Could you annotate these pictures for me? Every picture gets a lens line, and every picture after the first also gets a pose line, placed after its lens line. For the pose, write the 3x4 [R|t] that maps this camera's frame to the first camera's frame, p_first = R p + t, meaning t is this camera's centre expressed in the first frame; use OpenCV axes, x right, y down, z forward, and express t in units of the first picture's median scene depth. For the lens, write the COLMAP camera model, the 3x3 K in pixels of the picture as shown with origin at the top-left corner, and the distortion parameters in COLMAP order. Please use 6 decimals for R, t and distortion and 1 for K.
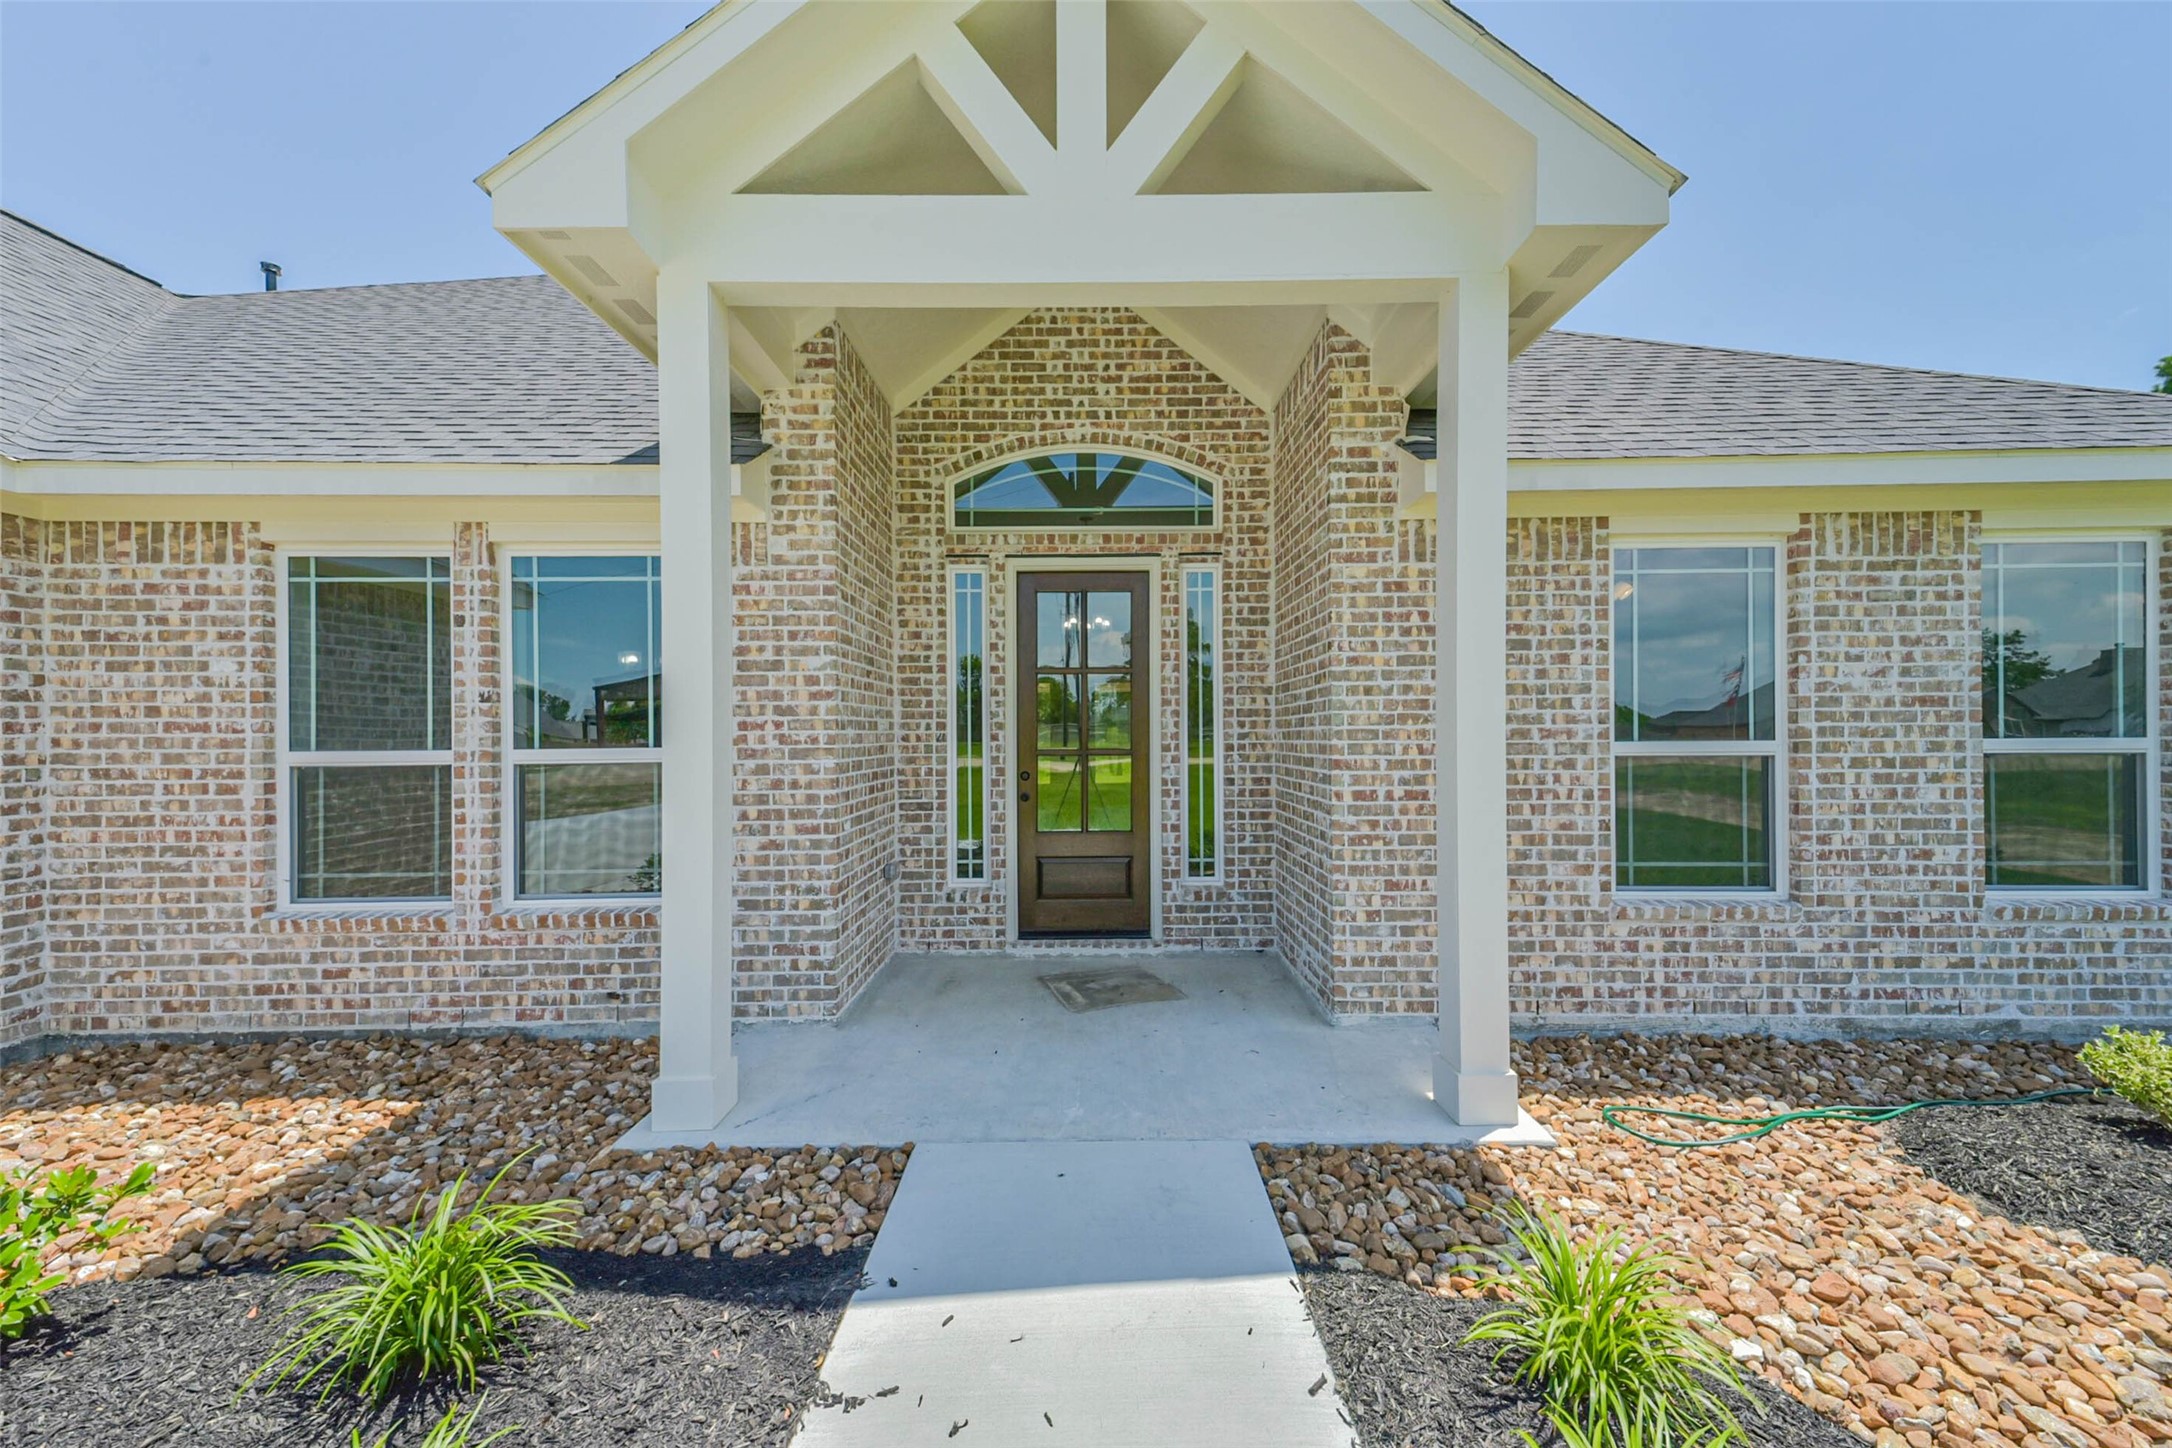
lens RADIAL K [[853.9, 0, 1086.0], [0, 853.9, 724.0], [0, 0, 1]] dist [0.031804, 0.000096]
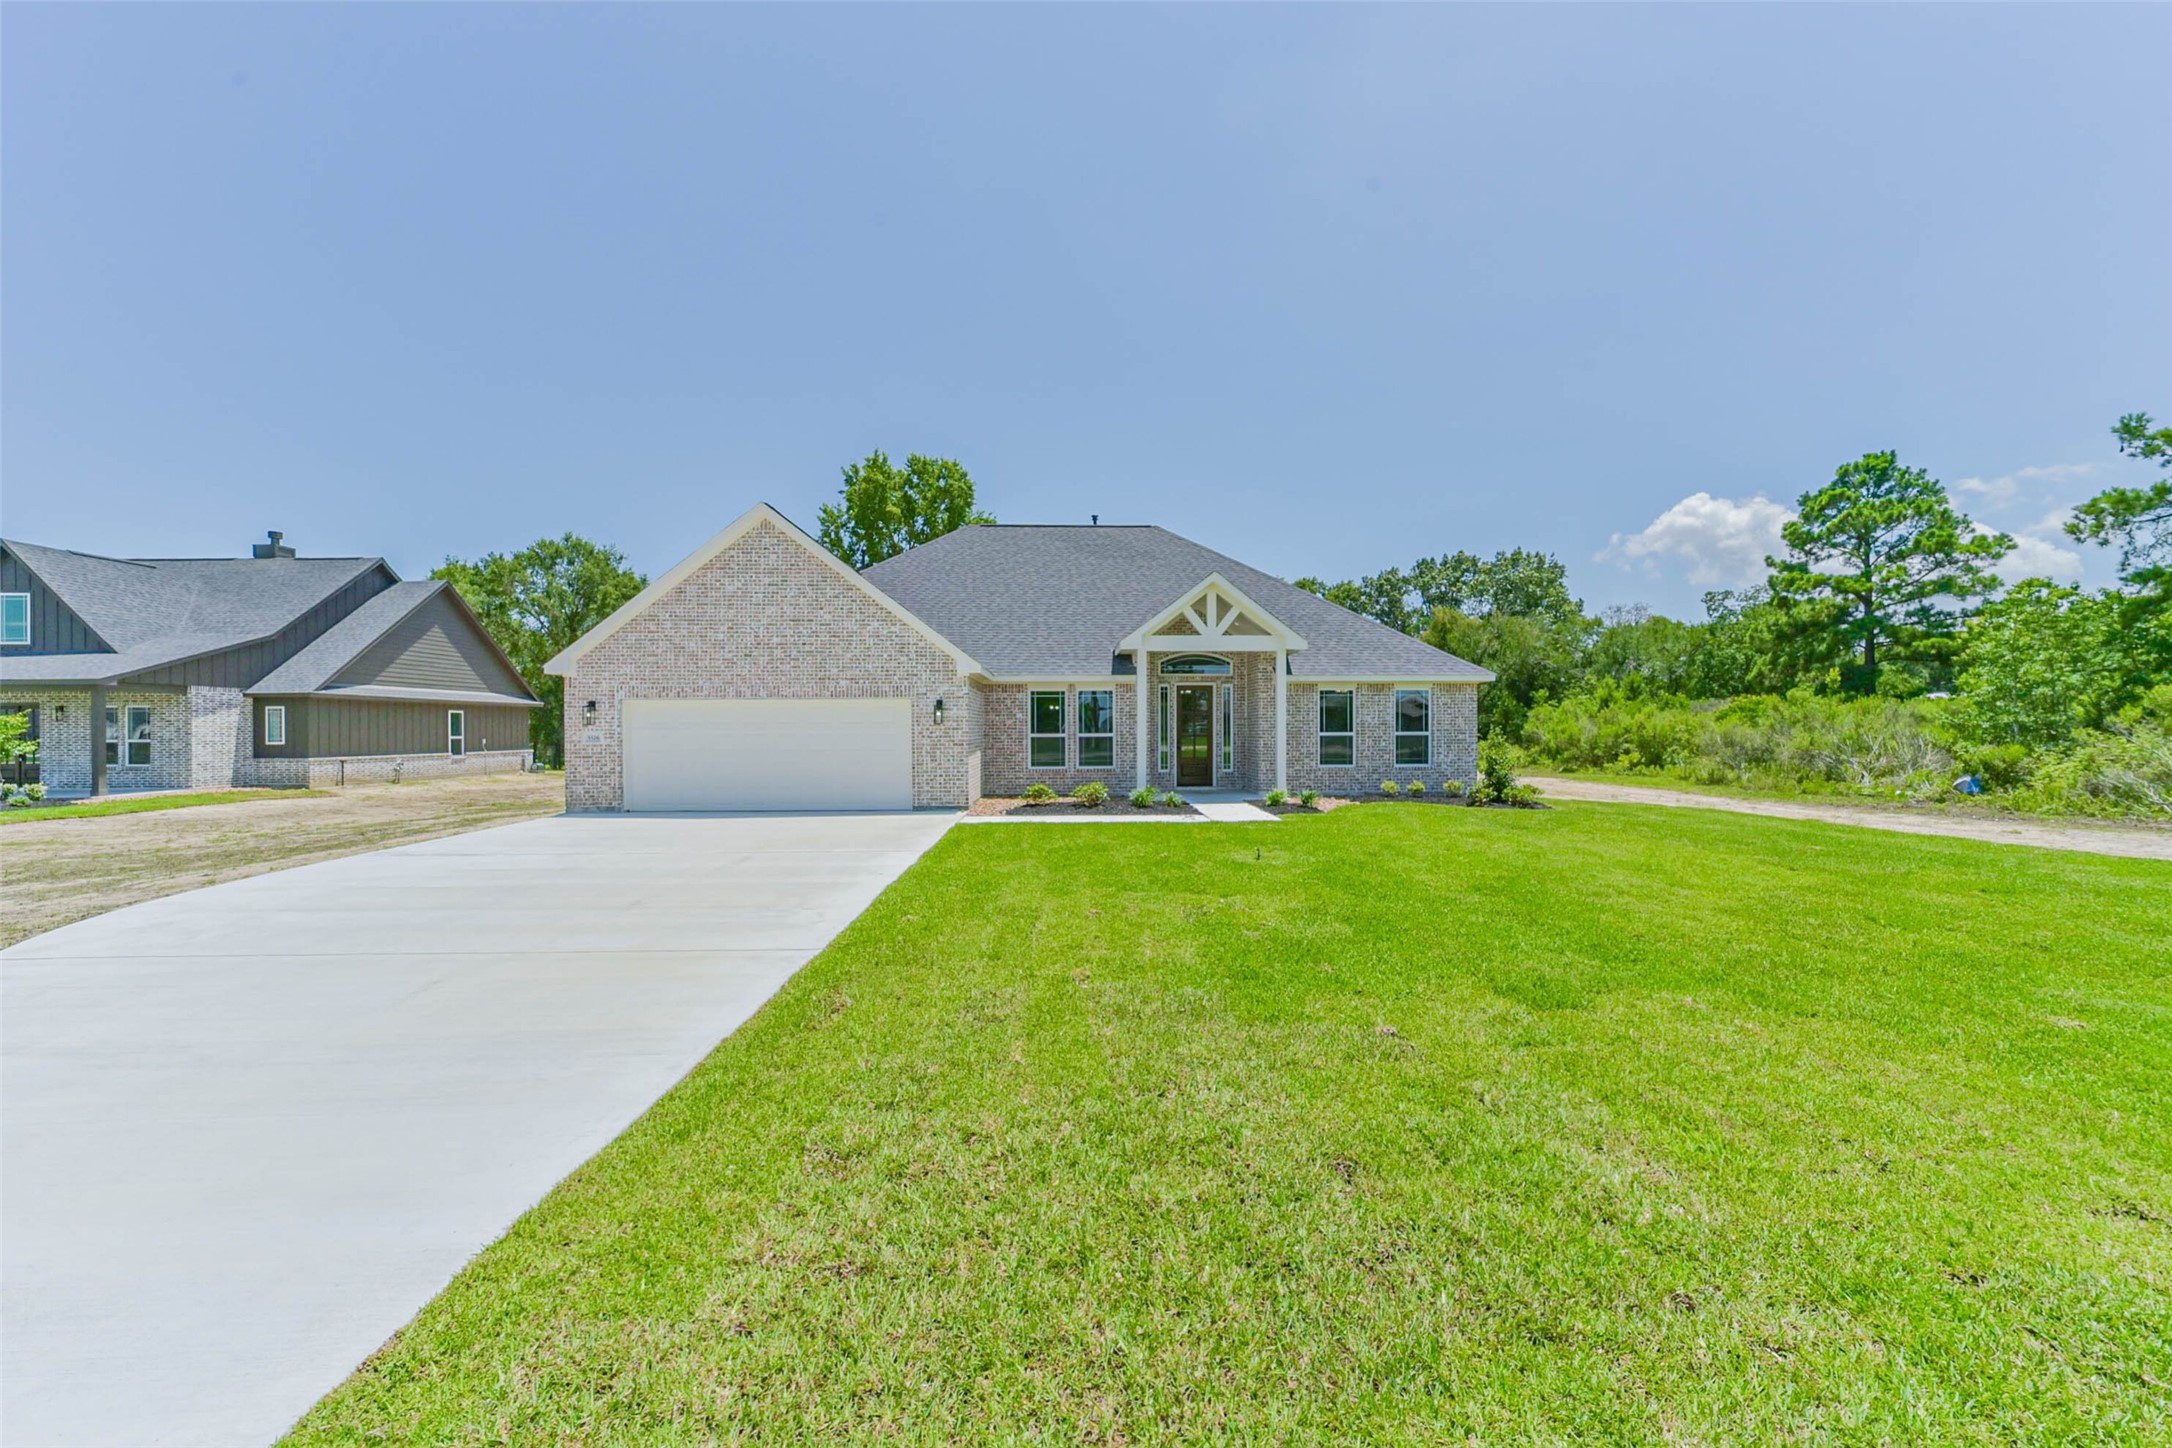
lens RADIAL K [[875.1, 0, 1086.0], [0, 875.1, 724.0], [0, 0, 1]] dist [-0.027625, 0.000369]
pose [[0.999695, 0.003265, 0.024498, -0.730049], [-0.003467, 0.999960, 0.008218, -0.057012], [-0.024470, -0.008300, 0.999666, -3.558560]]
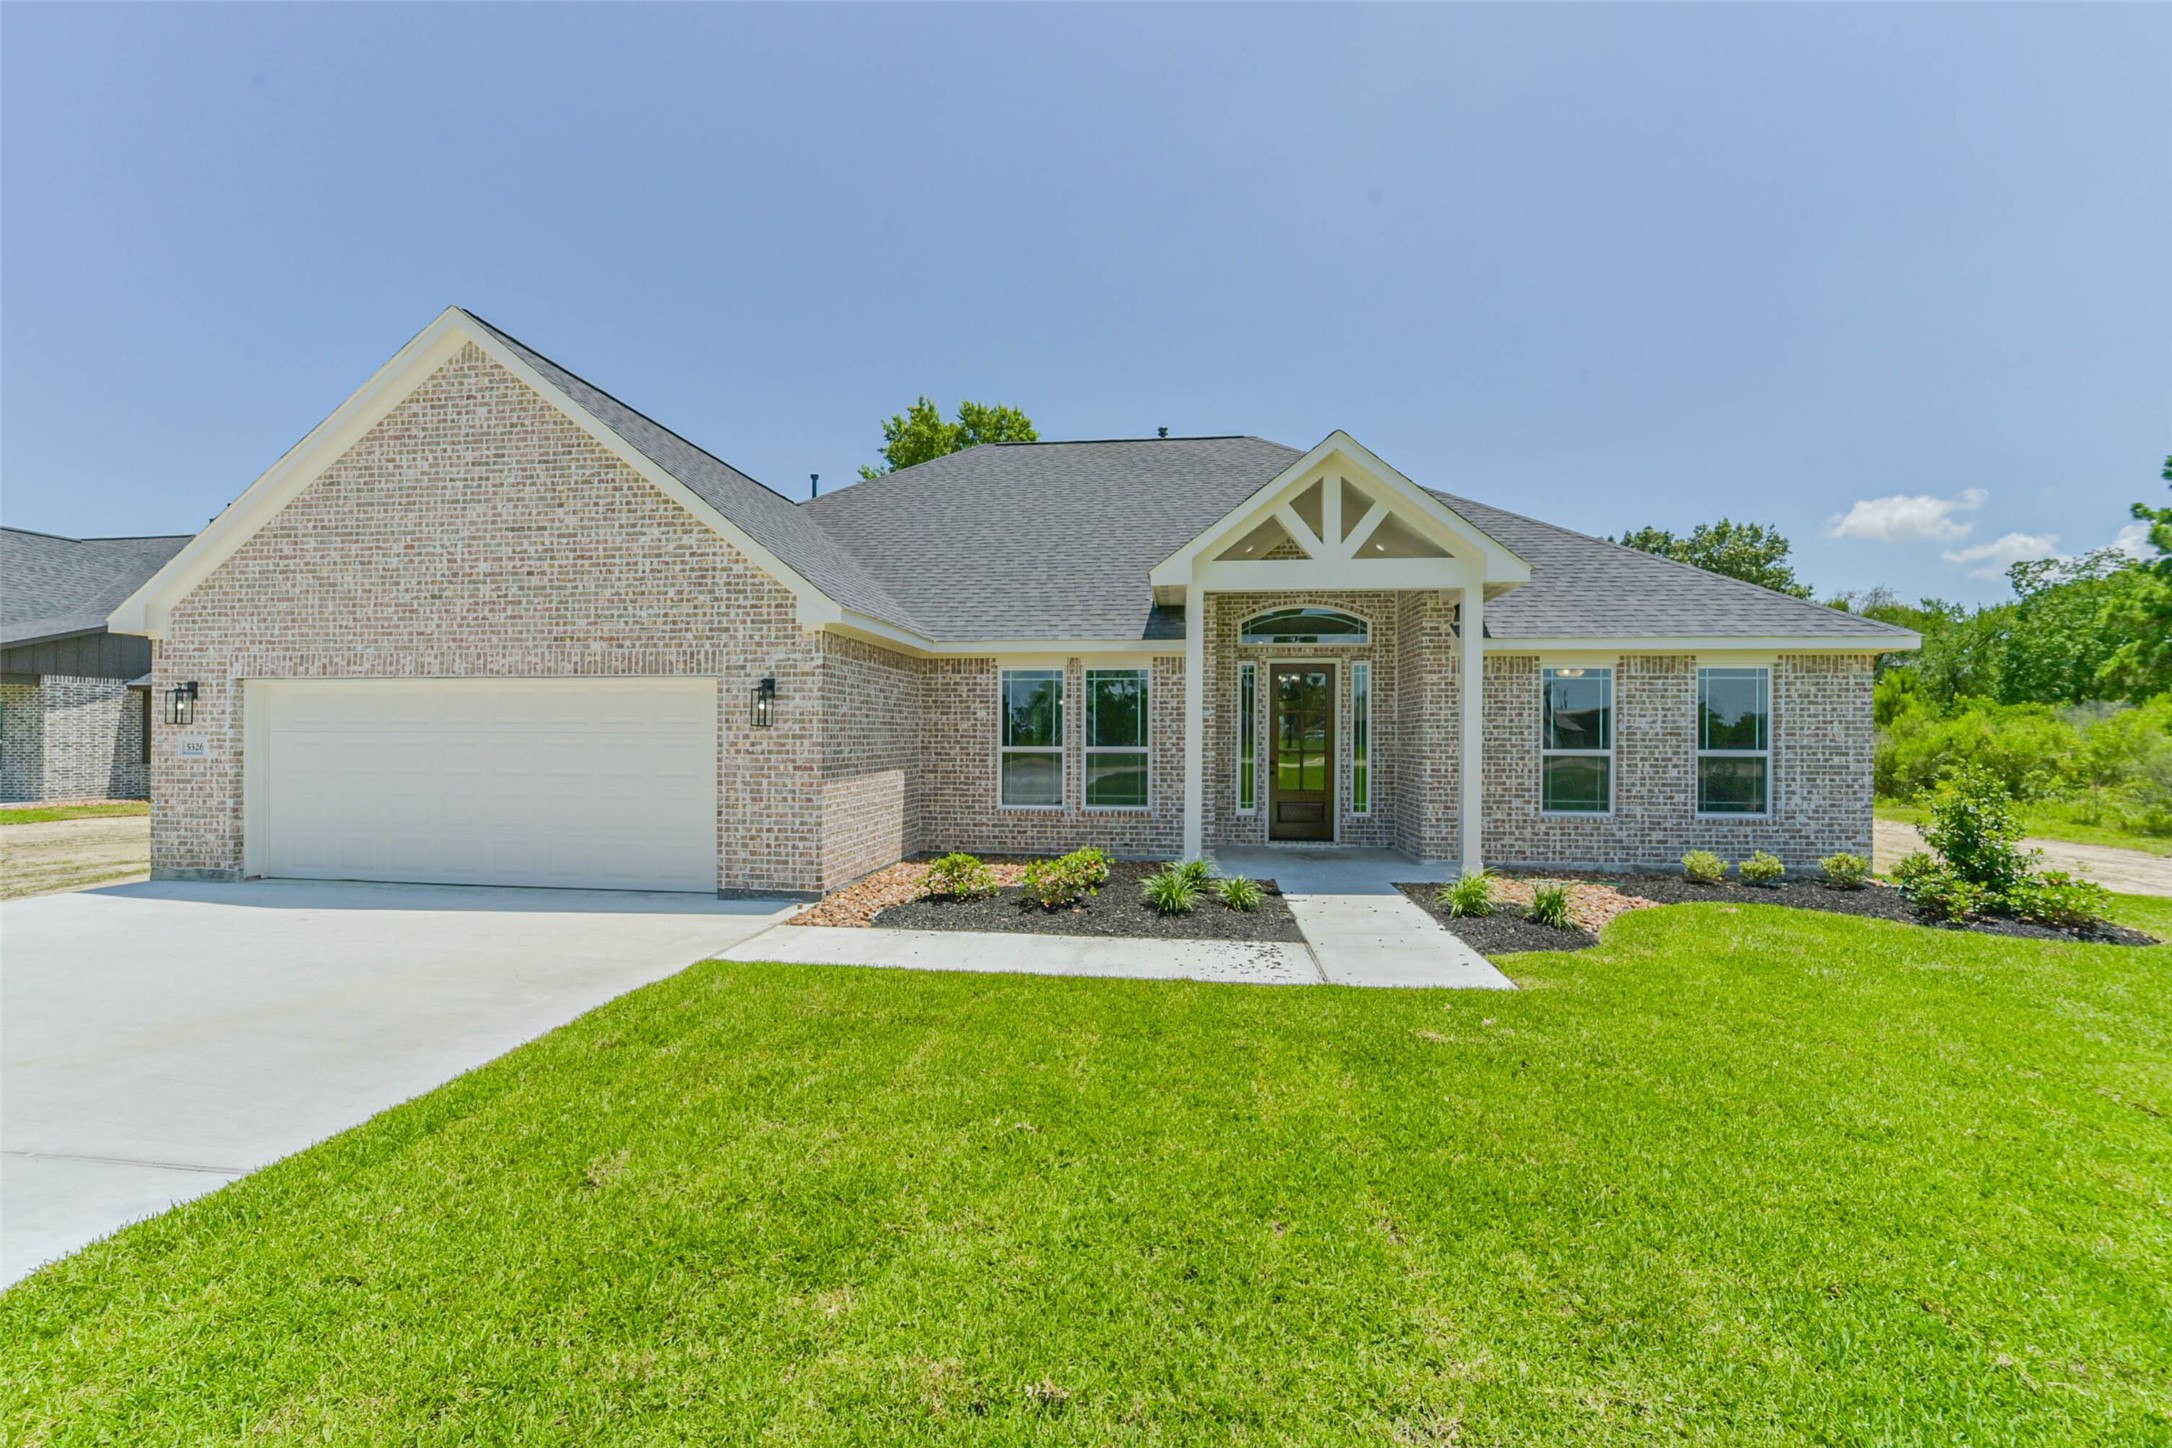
lens RADIAL K [[875.1, 0, 1086.0], [0, 875.1, 724.0], [0, 0, 1]] dist [-0.027625, 0.000369]
pose [[0.993122, 0.010323, -0.116631, -0.361887], [-0.010236, 0.999947, 0.001348, -0.039873], [0.116639, -0.000145, 0.993174, -1.525228]]
